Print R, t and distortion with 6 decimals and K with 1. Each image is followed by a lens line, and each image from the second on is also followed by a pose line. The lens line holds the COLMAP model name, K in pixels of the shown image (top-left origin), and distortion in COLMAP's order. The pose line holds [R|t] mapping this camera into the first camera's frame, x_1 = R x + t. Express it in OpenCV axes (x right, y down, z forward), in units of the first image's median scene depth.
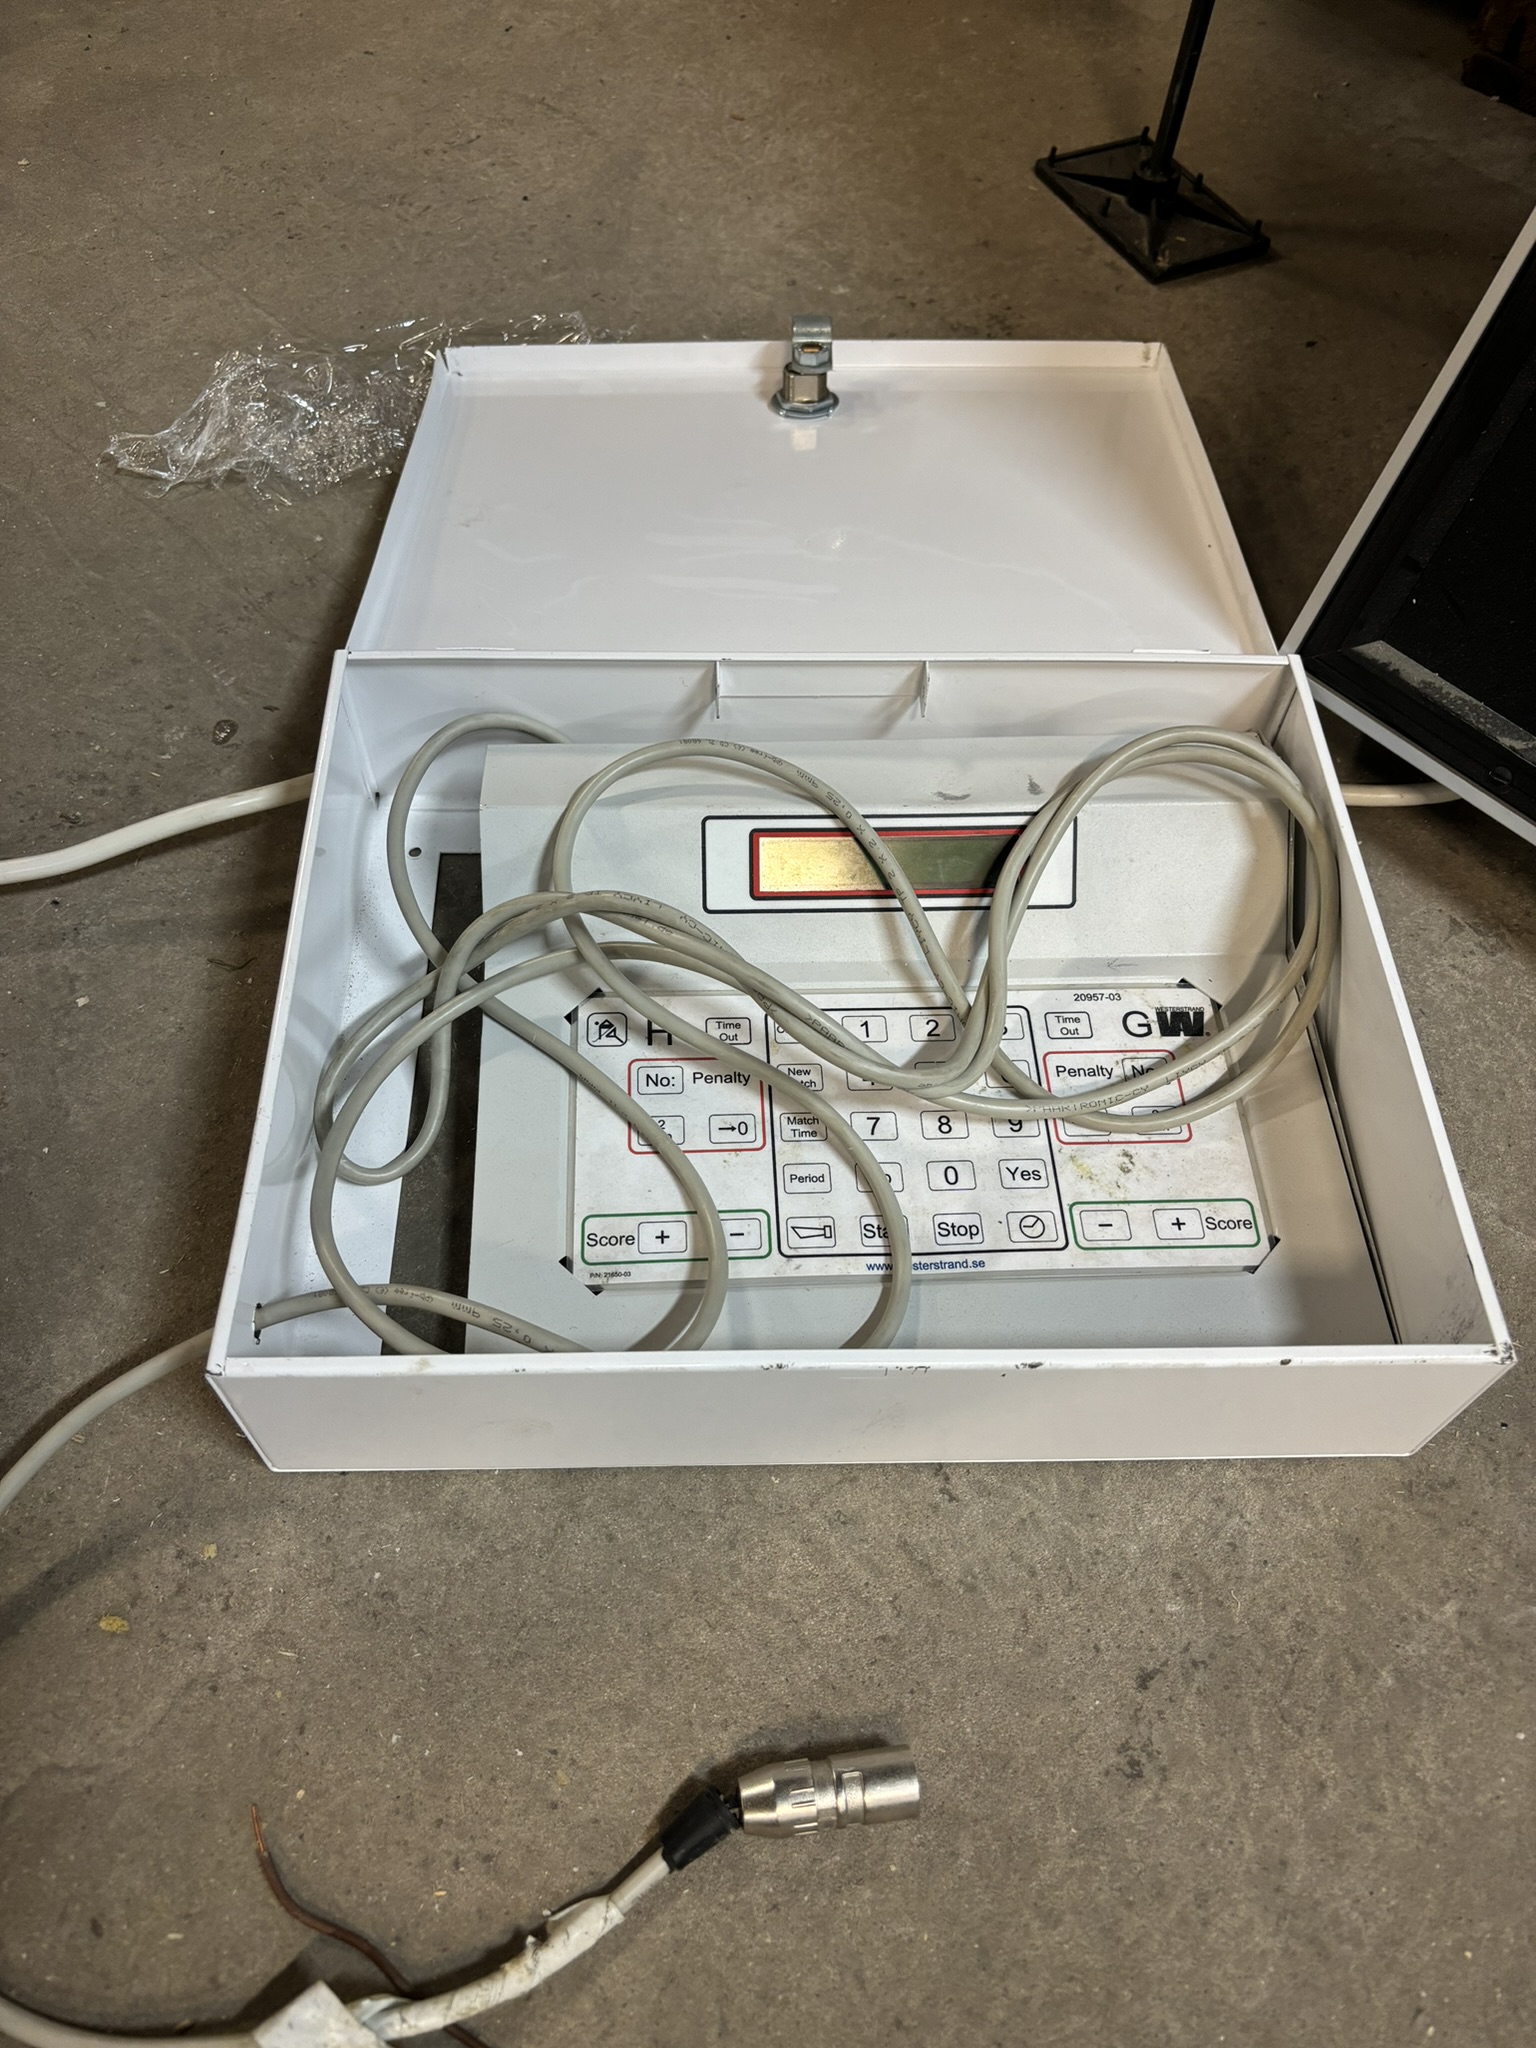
lens RADIAL K [[1558.8, 0, 756.2], [0, 1558.8, 1027.0], [0, 0, 1]] dist [0.042437, -0.050215]
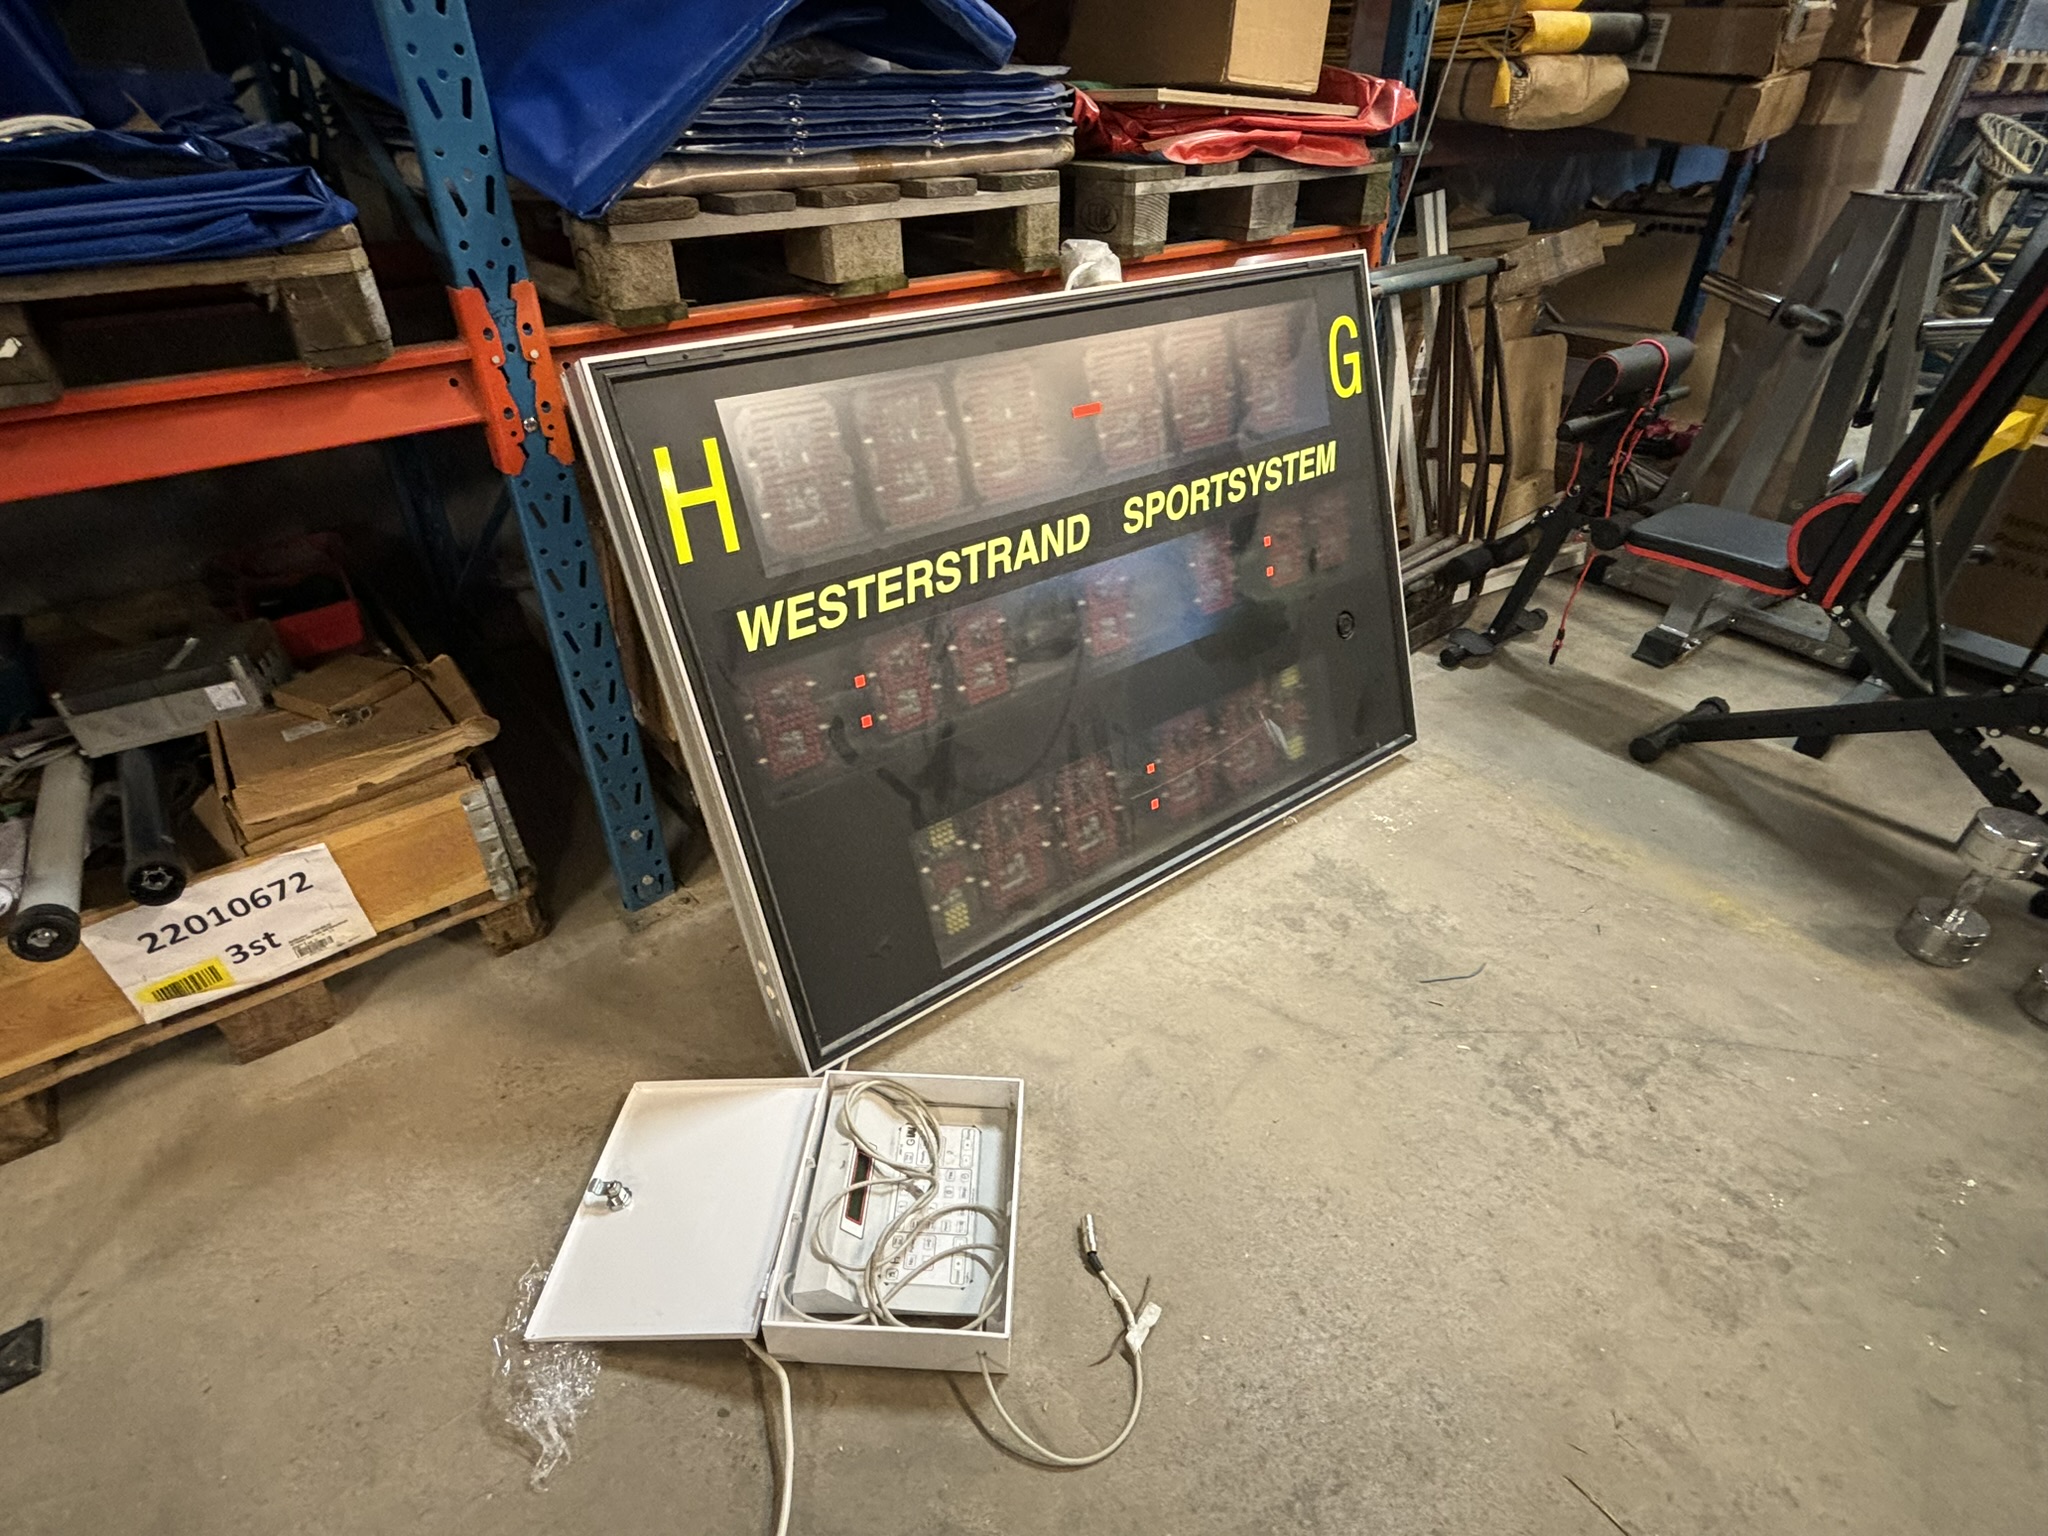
lens RADIAL K [[1045.3, 0, 1016.7], [0, 1045.3, 749.9], [0, 0, 1]] dist [-0.009177, -0.005500]
pose [[0.076653, -0.578066, 0.812382, -1.263683], [0.820847, 0.499097, 0.277690, -0.981874], [-0.565980, 0.645556, 0.512761, -1.089077]]
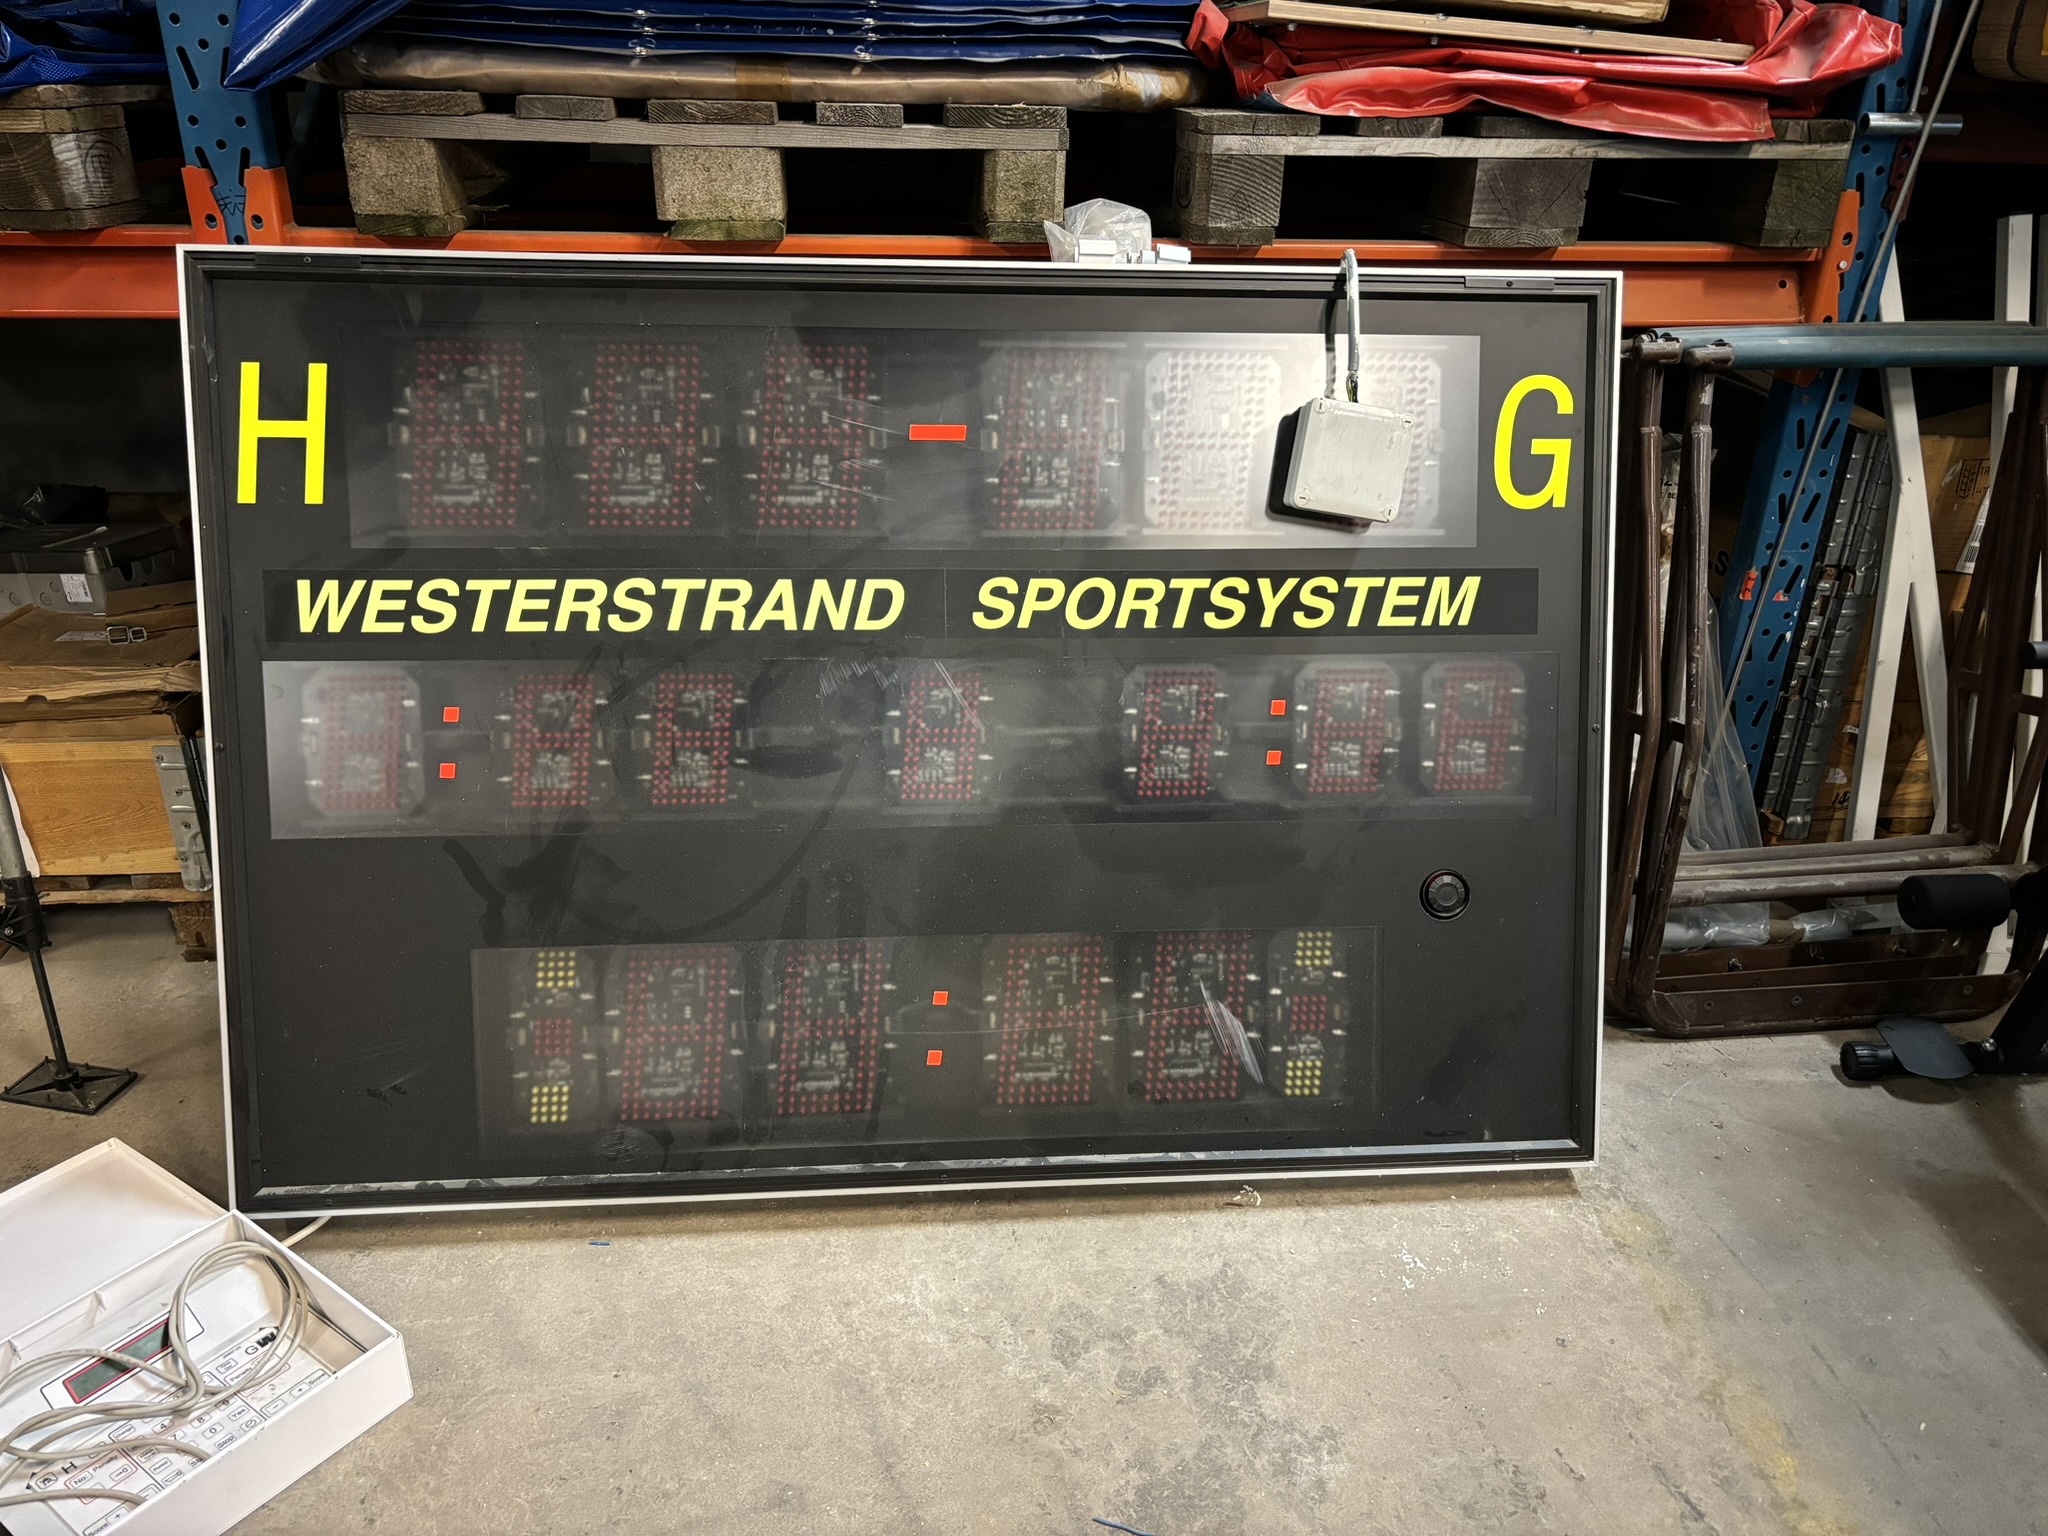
lens RADIAL K [[1558.8, 0, 1044.9], [0, 1558.8, 753.7], [0, 0, 1]] dist [0.042437, -0.050215]
pose [[0.597881, -0.354533, 0.718919, -0.520329], [0.657771, 0.729574, -0.187241, 0.652302], [-0.458121, 0.584832, 0.669400, -2.029943]]
